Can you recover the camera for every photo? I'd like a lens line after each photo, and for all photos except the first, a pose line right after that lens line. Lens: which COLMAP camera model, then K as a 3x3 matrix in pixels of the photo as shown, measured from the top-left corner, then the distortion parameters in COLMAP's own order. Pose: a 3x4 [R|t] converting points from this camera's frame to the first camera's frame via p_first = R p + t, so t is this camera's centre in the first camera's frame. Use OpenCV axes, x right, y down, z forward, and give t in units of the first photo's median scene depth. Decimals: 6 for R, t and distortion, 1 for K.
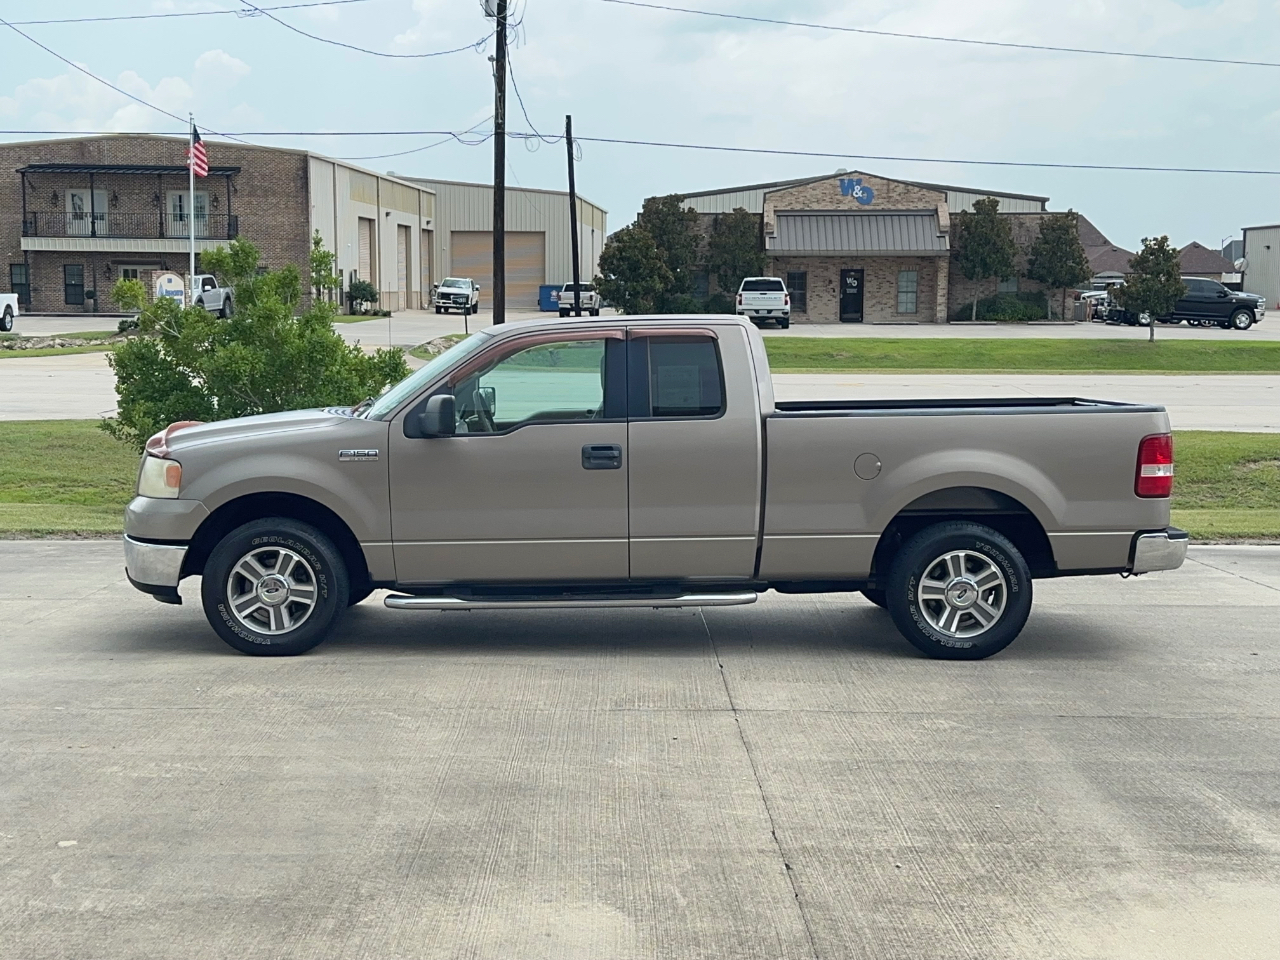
lens RADIAL K [[1767.3, 0, 632.9], [0, 1767.3, 485.1], [0, 0, 1]] dist [0.122644, 0.000000]
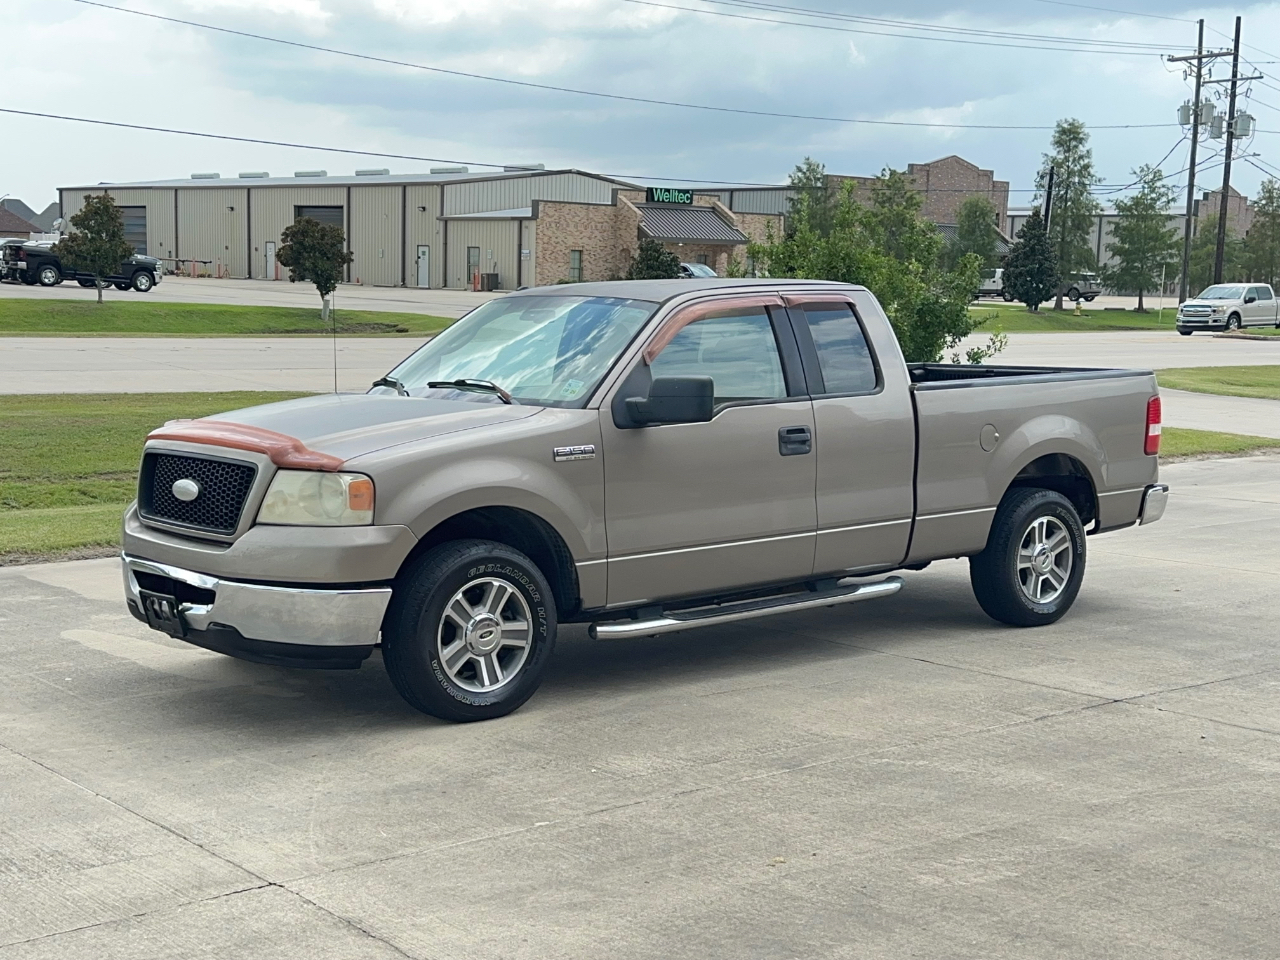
lens RADIAL K [[1767.3, 0, 630.1], [0, 1767.3, 477.4], [0, 0, 1]] dist [0.122644, 0.000000]
pose [[0.771221, -0.059751, 0.633757, -0.634836], [0.048435, 0.998207, 0.035171, -0.032503], [-0.634722, 0.003572, 0.772732, 0.367229]]
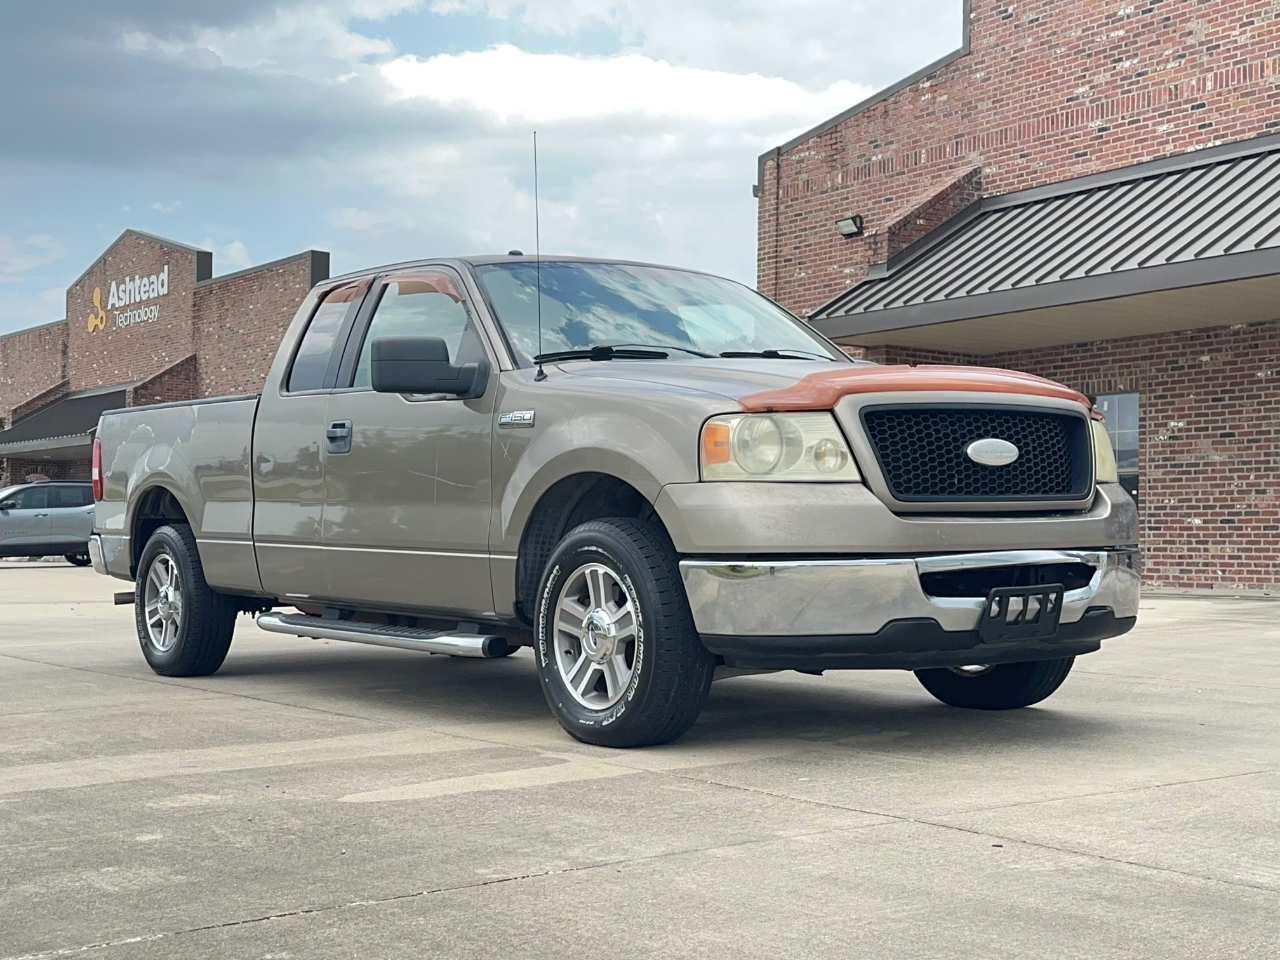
lens RADIAL K [[1767.3, 0, 630.9], [0, 1767.3, 485.3], [0, 0, 1]] dist [0.122644, 0.000000]
pose [[-0.580771, 0.020306, 0.813813, -0.700844], [0.074623, 0.996808, 0.028382, -0.023688], [-0.810639, 0.077213, -0.580433, 1.532696]]
